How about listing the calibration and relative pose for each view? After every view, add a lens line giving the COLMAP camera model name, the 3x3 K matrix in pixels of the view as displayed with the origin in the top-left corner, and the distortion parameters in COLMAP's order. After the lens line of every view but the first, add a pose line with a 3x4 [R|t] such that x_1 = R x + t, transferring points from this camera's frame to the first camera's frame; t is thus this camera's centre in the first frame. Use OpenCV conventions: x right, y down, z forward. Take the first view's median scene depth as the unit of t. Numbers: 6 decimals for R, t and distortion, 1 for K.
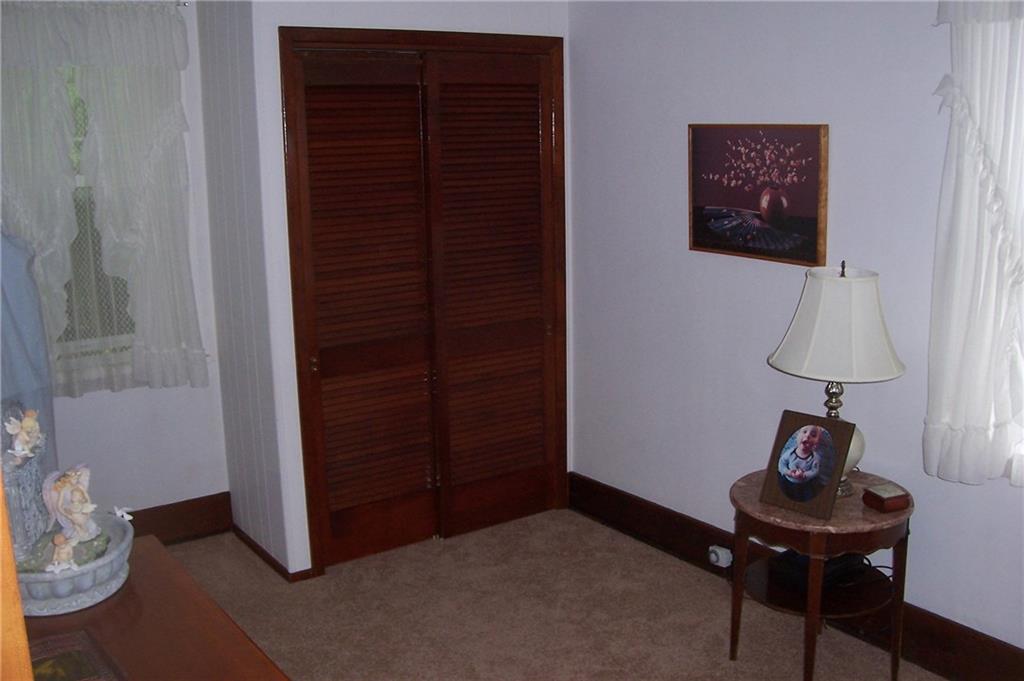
lens RADIAL K [[1037.2, 0, 512.0], [0, 1037.2, 340.5], [0, 0, 1]] dist [-0.189950, 0.185440]
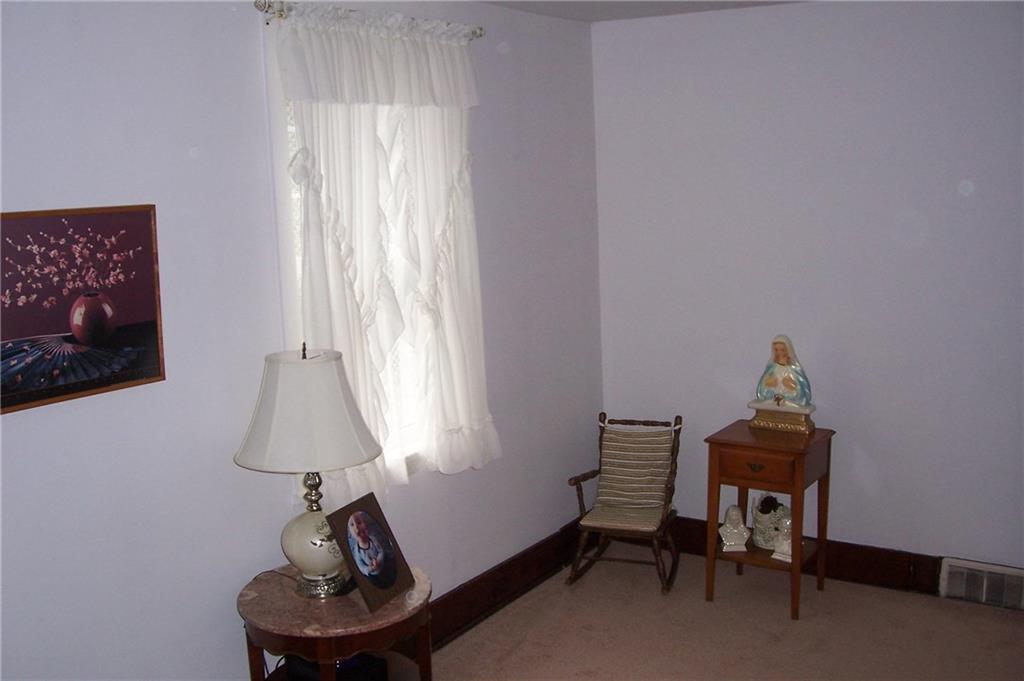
lens RADIAL K [[1037.2, 0, 512.0], [0, 1037.2, 340.5], [0, 0, 1]] dist [-0.189950, 0.185440]
pose [[-0.358203, -0.112396, 0.926854, -0.522784], [0.236287, 0.949496, 0.206461, -0.194813], [-0.903249, 0.292958, -0.313555, 0.956995]]
